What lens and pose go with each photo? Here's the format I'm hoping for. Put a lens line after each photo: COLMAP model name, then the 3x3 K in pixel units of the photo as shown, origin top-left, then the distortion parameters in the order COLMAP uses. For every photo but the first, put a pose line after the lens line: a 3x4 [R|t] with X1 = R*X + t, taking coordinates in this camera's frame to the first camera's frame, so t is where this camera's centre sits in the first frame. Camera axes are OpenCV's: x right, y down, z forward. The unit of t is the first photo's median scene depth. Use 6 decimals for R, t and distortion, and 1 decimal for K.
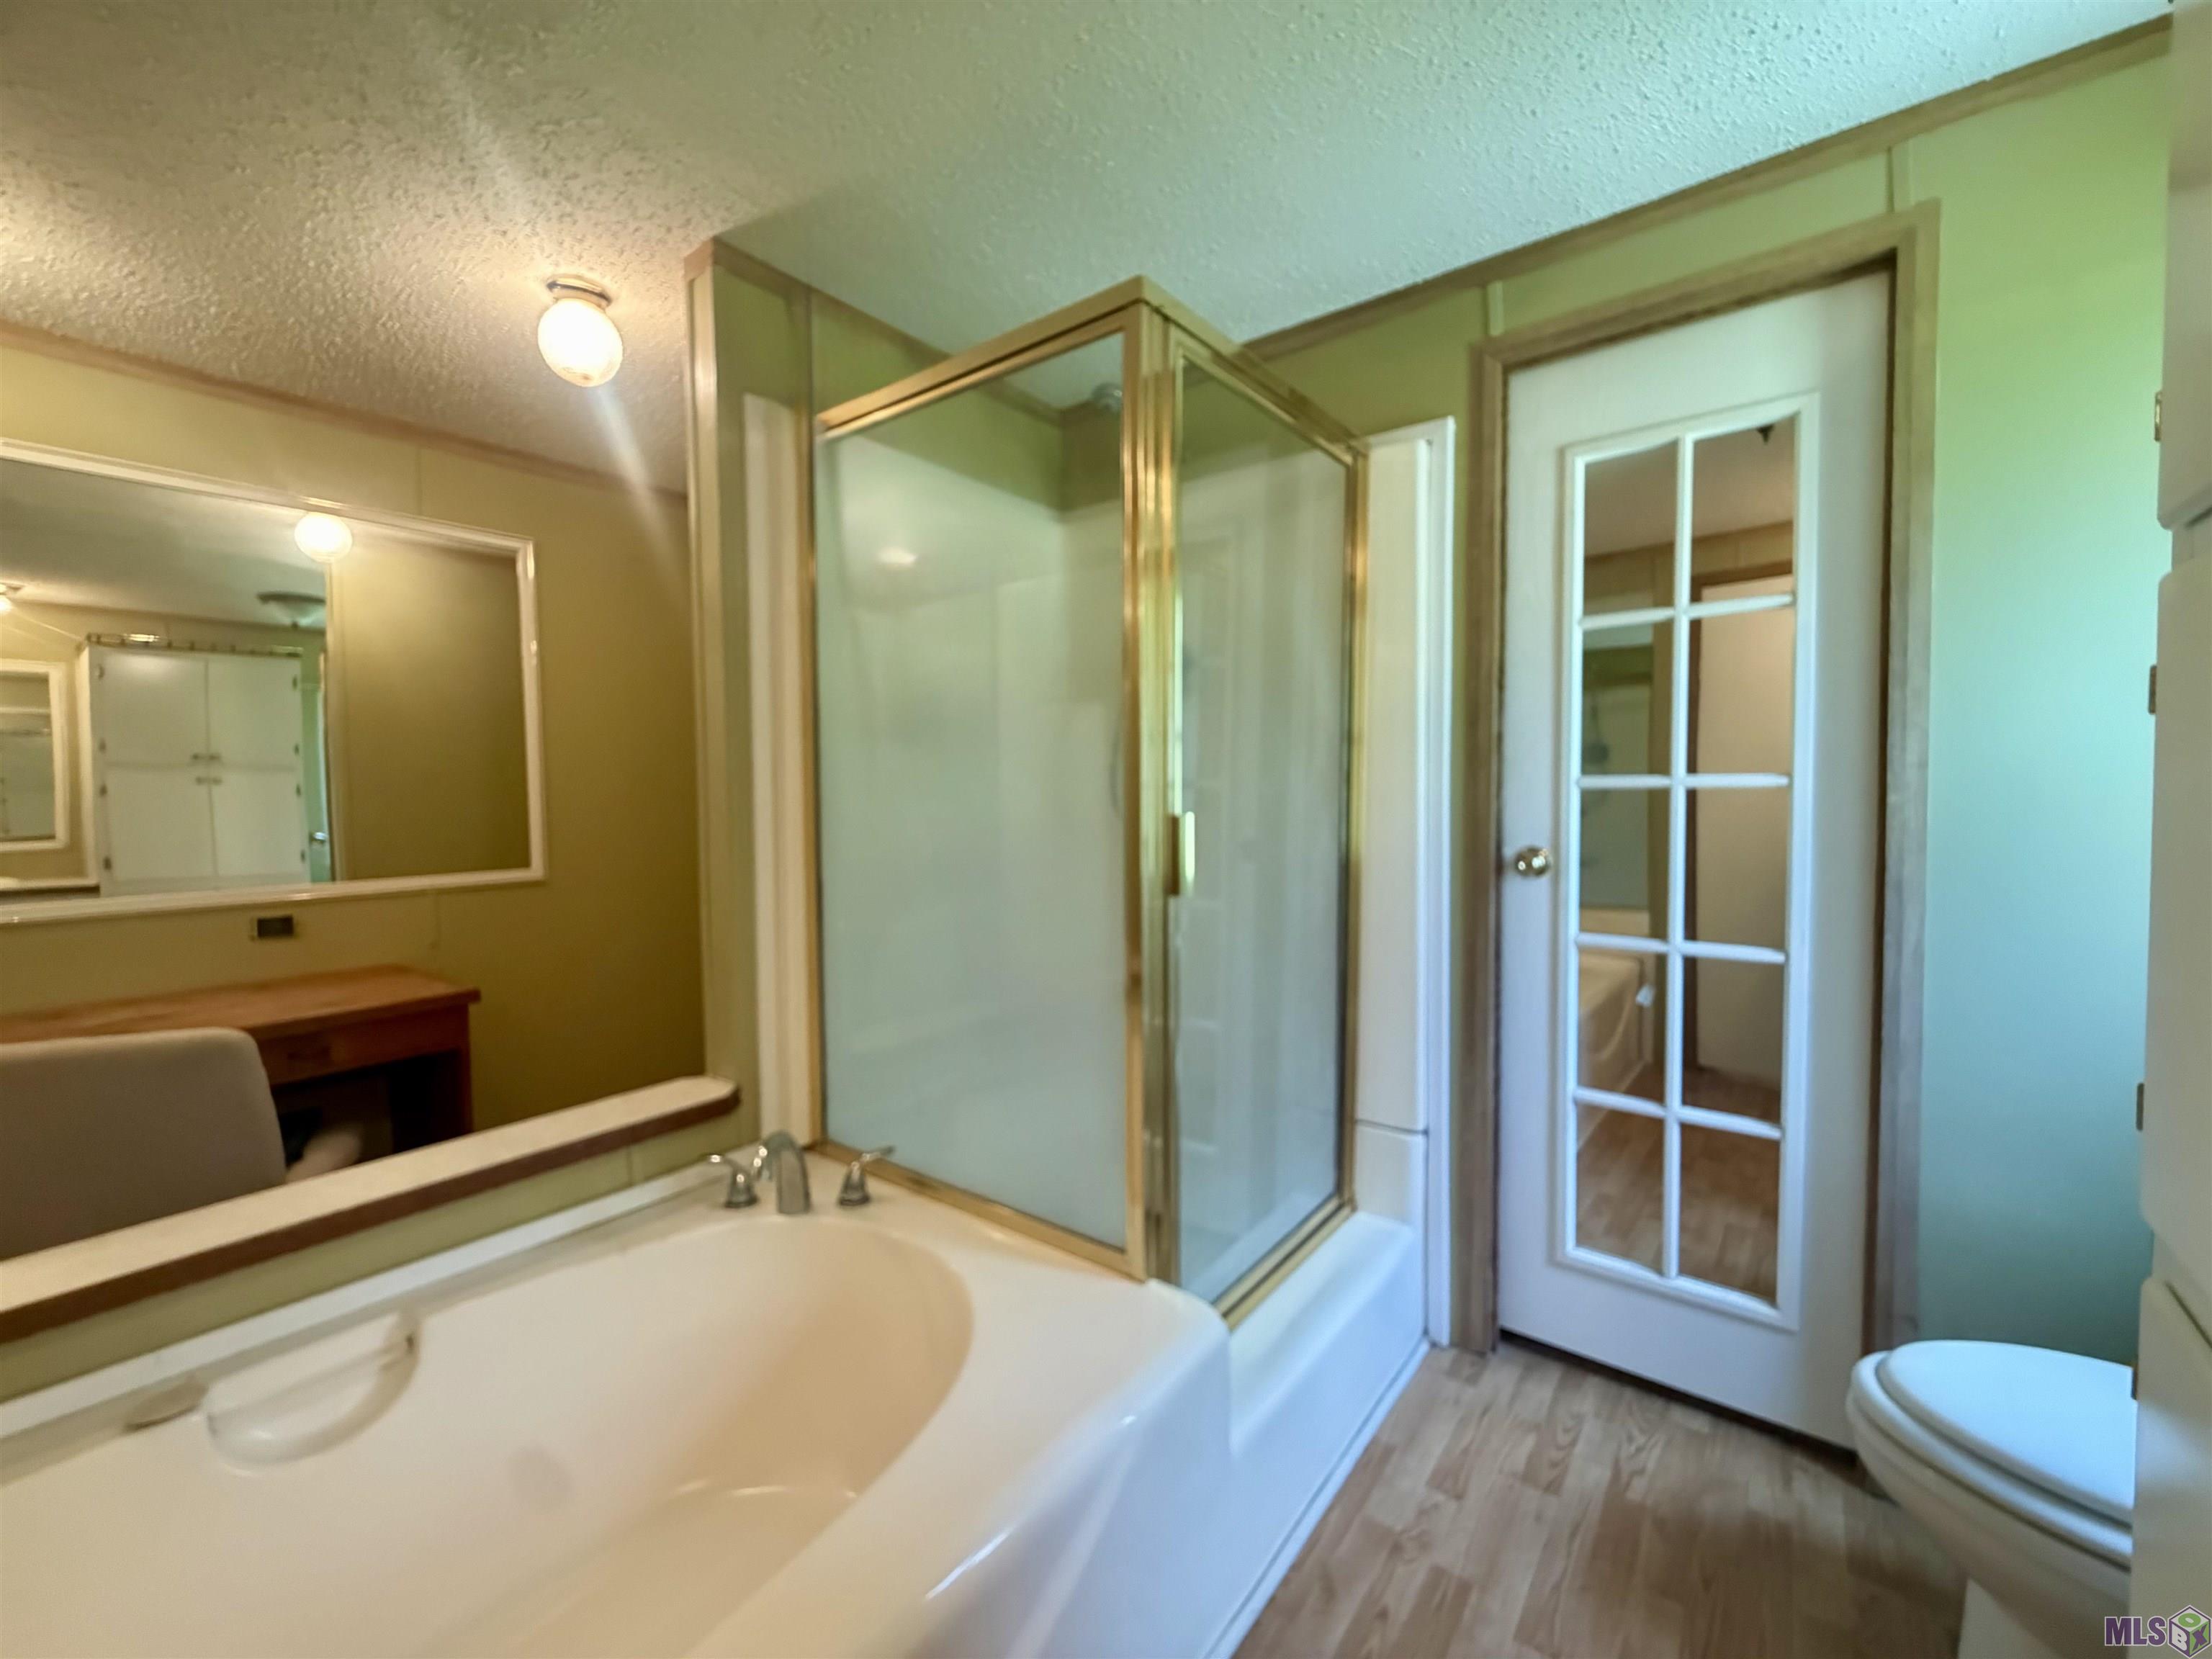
lens RADIAL K [[900.2, 0, 1097.4], [0, 900.2, 822.6], [0, 0, 1]] dist [0.000336, -0.000259]
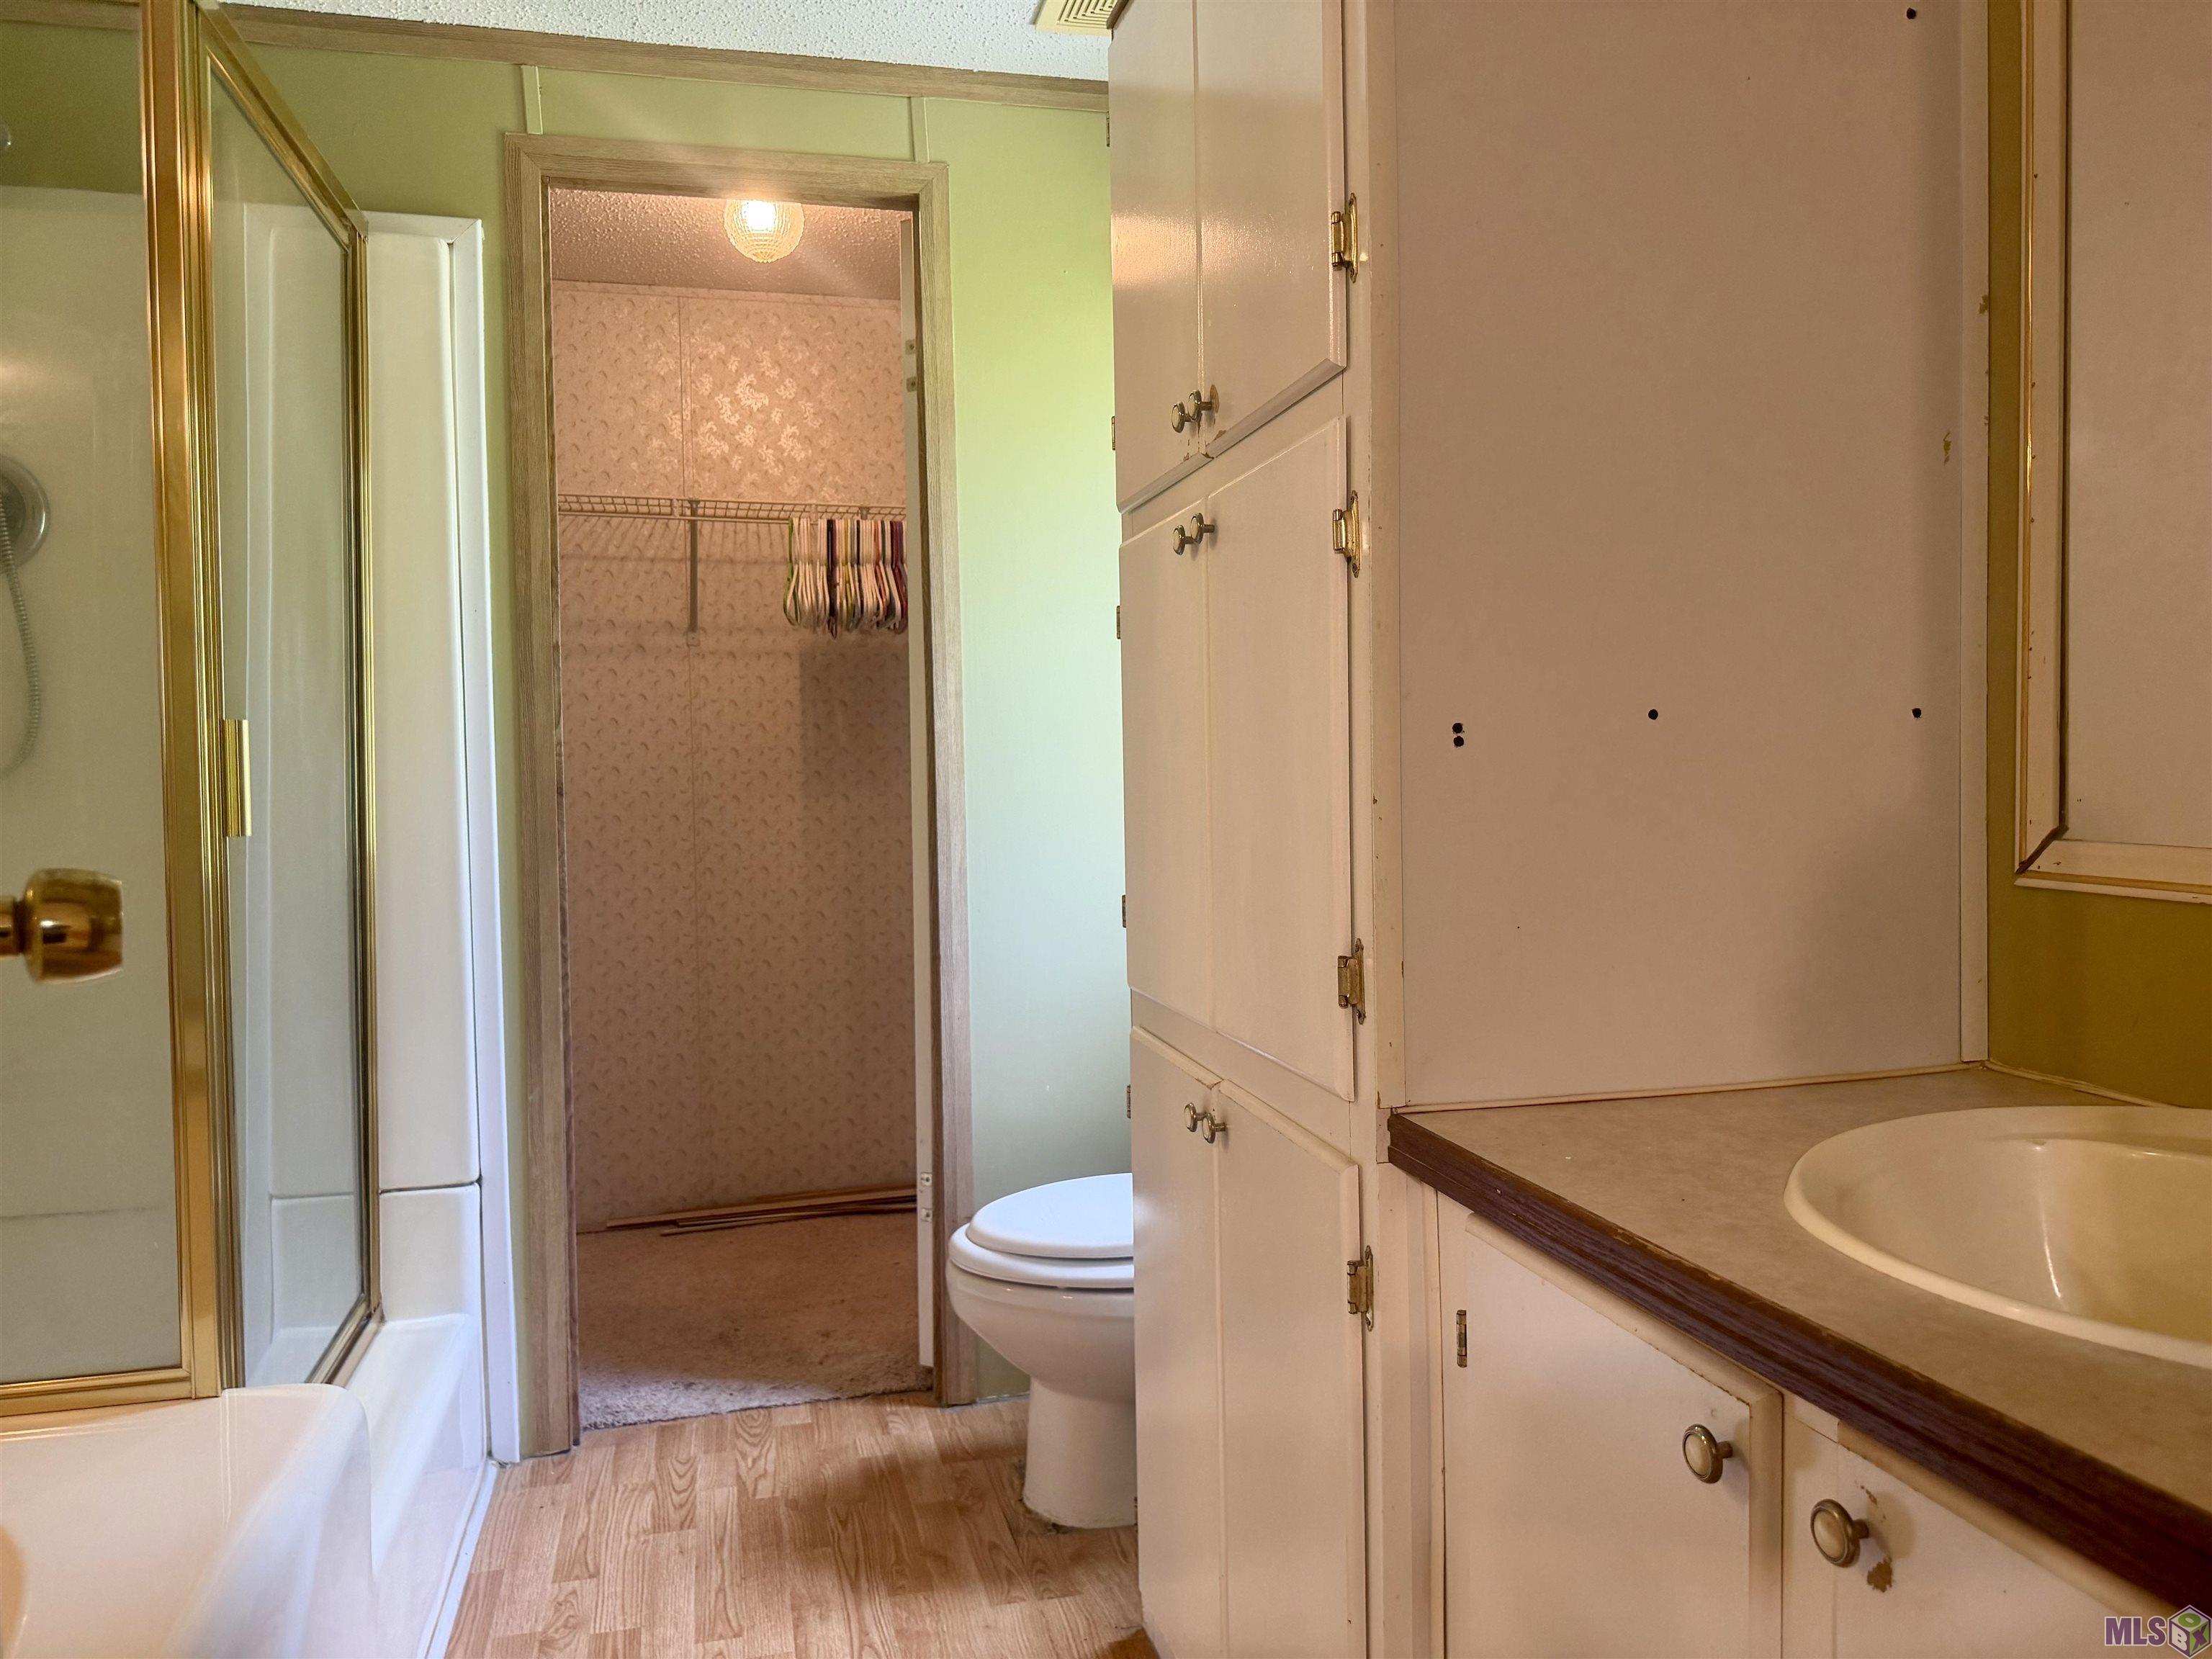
lens RADIAL K [[1563.3, 0, 1106.0], [0, 1563.3, 829.5], [0, 0, 1]] dist [0.158624, -0.182586]
pose [[0.613859, -0.031375, 0.788792, -0.427771], [0.041792, 0.999100, 0.007217, 0.084666], [-0.788308, 0.028535, 0.614618, -0.267926]]
